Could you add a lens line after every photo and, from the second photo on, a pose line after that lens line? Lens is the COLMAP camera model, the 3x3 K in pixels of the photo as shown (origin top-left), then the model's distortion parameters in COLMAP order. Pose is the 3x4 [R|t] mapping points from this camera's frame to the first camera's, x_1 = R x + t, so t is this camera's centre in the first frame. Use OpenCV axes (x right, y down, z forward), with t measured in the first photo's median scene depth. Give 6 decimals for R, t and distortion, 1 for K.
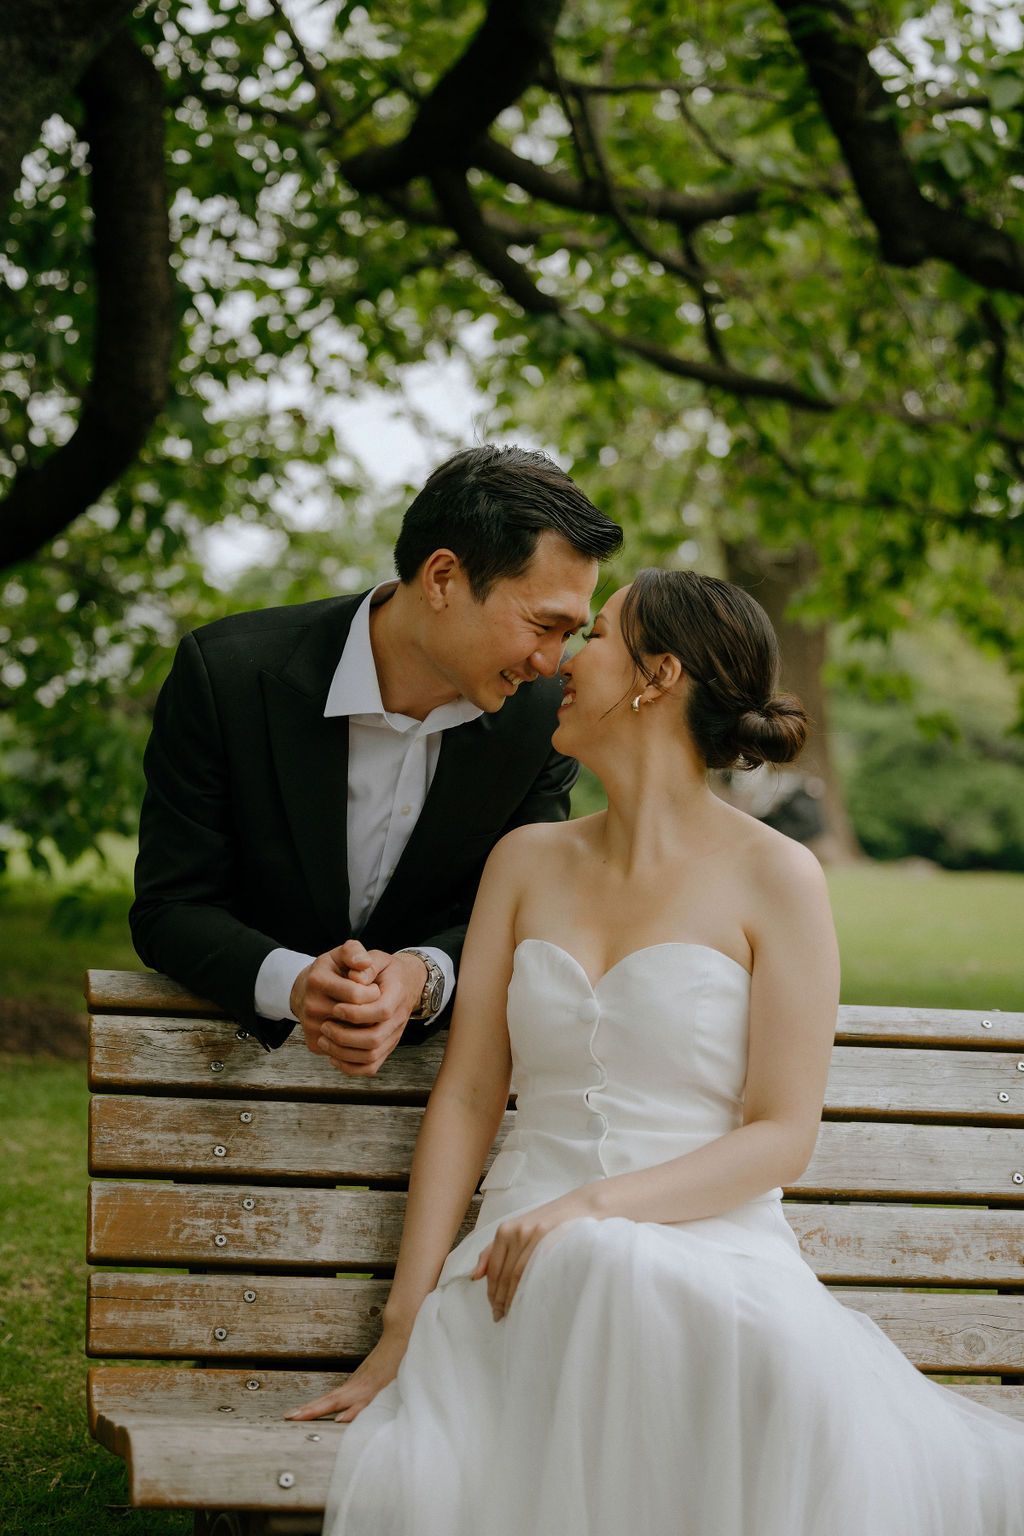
lens RADIAL K [[2967.6, 0, 511.8], [0, 2967.6, 771.9], [0, 0, 1]] dist [-0.036980, 0.000000]
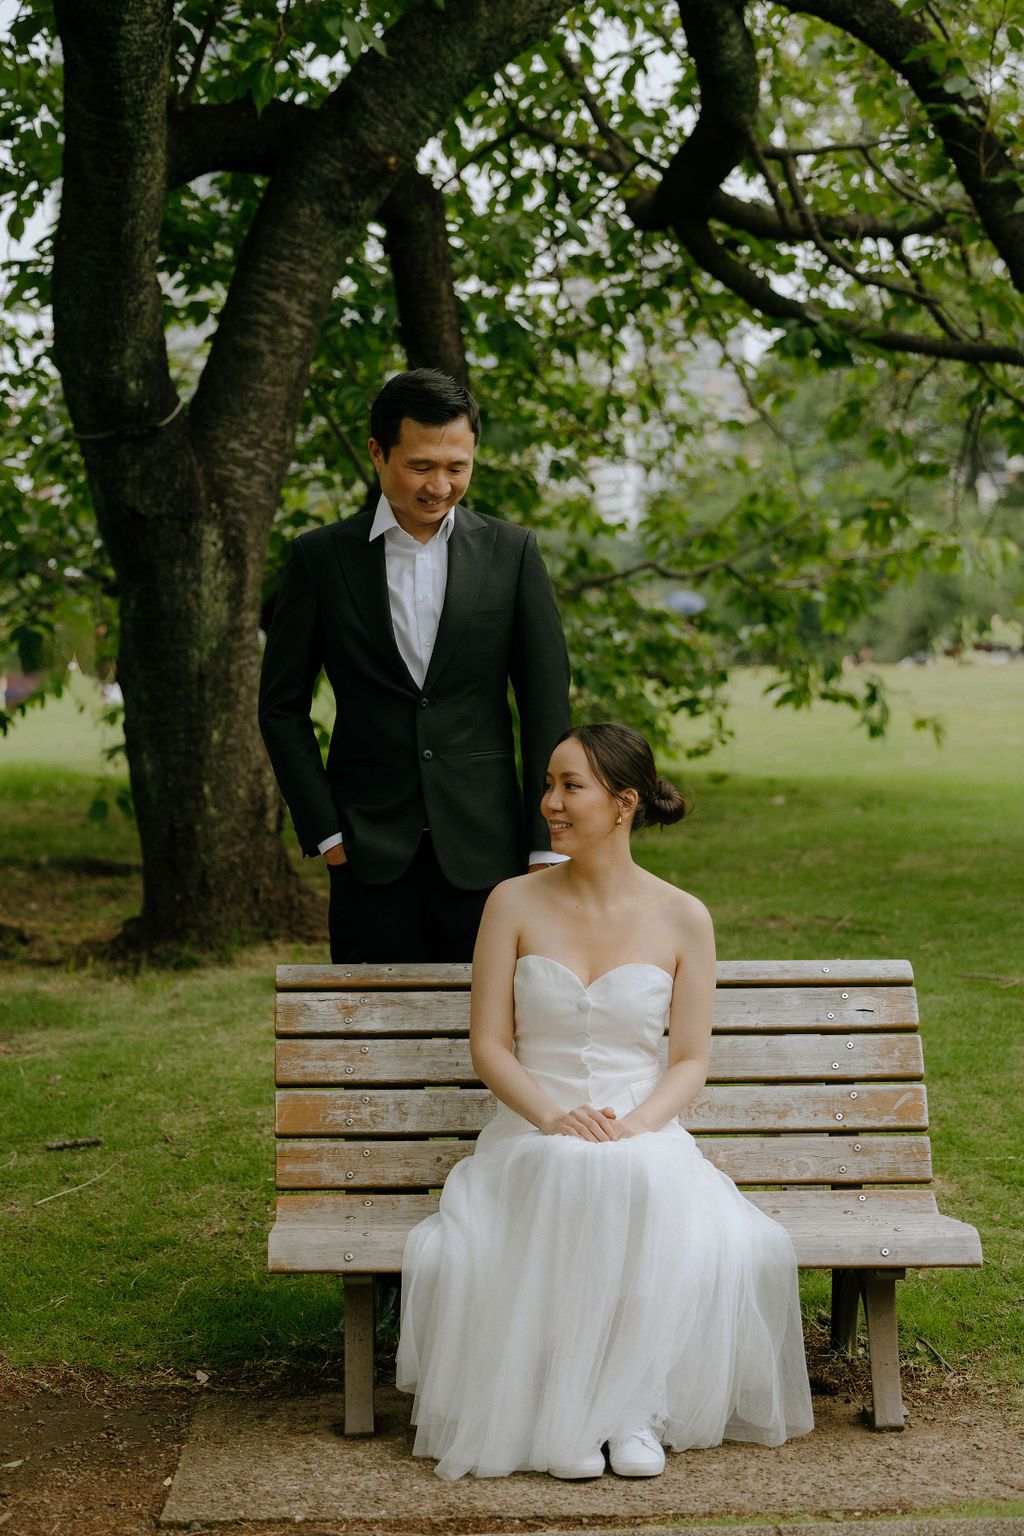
lens RADIAL K [[2967.6, 0, 512.2], [0, 2967.6, 765.7], [0, 0, 1]] dist [-0.036980, 0.000000]
pose [[0.980873, -0.054085, -0.186983, 0.330796], [0.066659, 0.995871, 0.061624, -0.151101], [0.182878, -0.072909, 0.980428, -0.675757]]
